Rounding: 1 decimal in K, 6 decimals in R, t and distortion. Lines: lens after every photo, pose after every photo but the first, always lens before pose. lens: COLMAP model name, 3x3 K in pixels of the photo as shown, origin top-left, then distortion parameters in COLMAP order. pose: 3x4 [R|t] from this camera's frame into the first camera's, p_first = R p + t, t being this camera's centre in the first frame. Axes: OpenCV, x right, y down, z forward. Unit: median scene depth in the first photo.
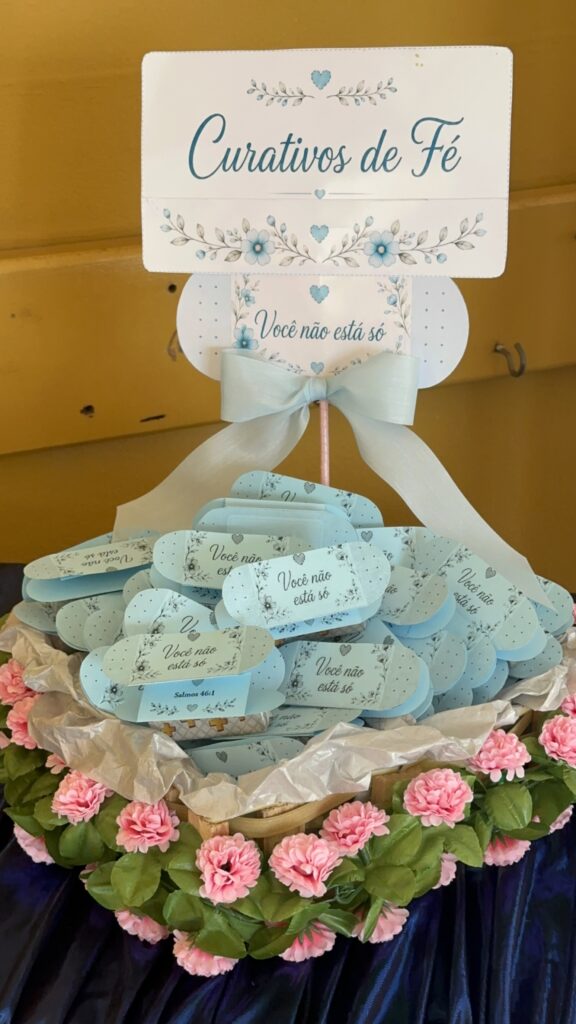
lens RADIAL K [[2001.1, 0, 287.8], [0, 2001.1, 511.5], [0, 0, 1]] dist [-0.046904, 0.000000]
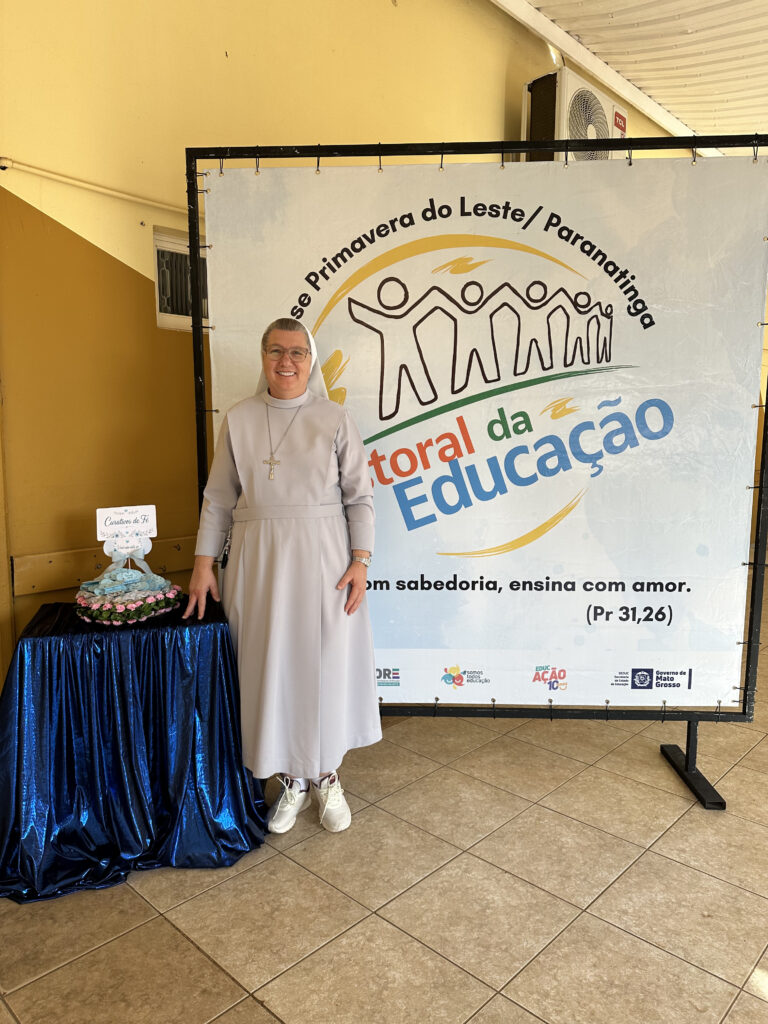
lens RADIAL K [[718.5, 0, 381.7], [0, 718.5, 513.7], [0, 0, 1]] dist [0.097649, -0.002351]
pose [[0.922999, -0.040444, 0.382671, -0.128844], [0.147228, 0.955911, -0.254082, 0.554522], [-0.355524, 0.290857, 0.888260, -1.517628]]
